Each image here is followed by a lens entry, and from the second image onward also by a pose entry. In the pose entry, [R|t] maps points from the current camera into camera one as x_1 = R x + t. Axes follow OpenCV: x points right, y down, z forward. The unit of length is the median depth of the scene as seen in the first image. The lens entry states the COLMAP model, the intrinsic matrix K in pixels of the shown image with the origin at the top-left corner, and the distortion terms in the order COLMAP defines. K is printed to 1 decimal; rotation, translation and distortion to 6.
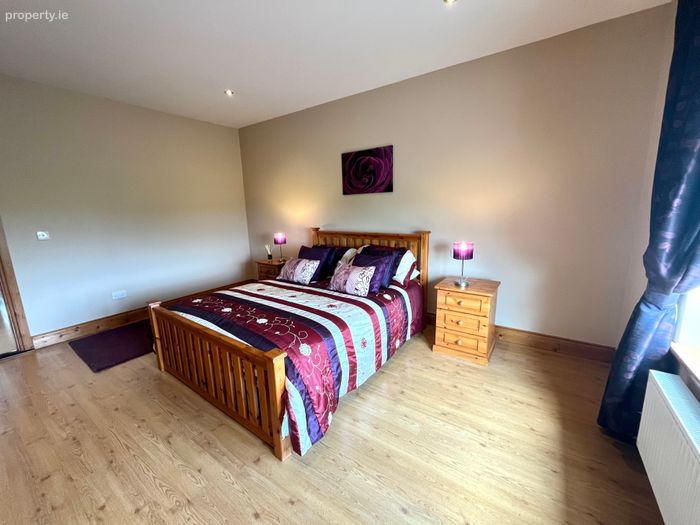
lens RADIAL K [[285.2, 0, 348.5], [0, 285.2, 262.5], [0, 0, 1]] dist [0.000807, -0.000216]
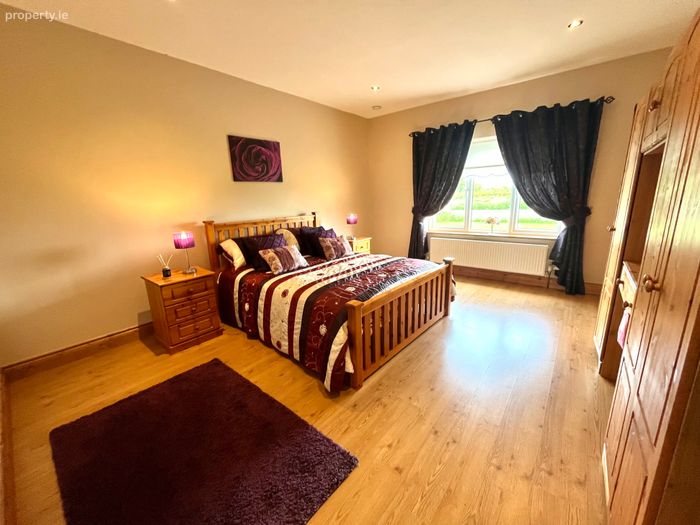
lens RADIAL K [[285.2, 0, 348.3], [0, 285.2, 260.6], [0, 0, 1]] dist [0.000807, -0.000216]
pose [[0.081684, -0.196272, 0.977141, -1.016233], [0.221568, 0.959459, 0.174198, -0.079550], [-0.971718, 0.202274, 0.121860, 0.643699]]
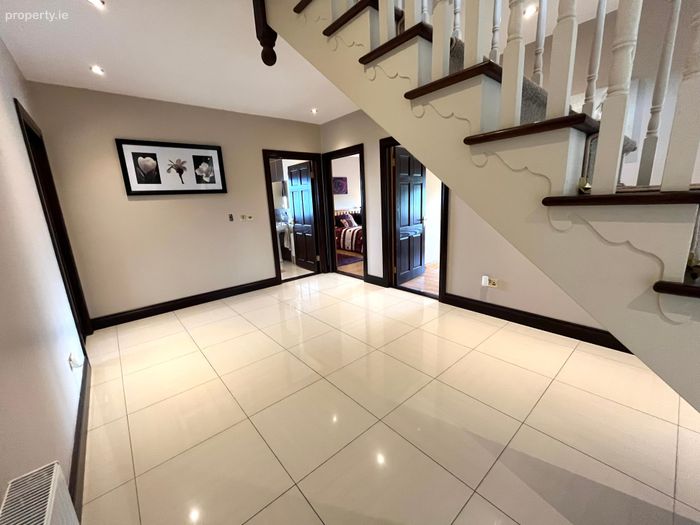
lens RADIAL K [[285.2, 0, 350.2], [0, 285.2, 262.6], [0, 0, 1]] dist [0.000807, -0.000216]
pose [[0.247555, -0.194691, 0.949111, -2.545215], [0.229875, 0.963434, 0.137671, 0.019757], [-0.941209, 0.184096, 0.283257, 0.307401]]
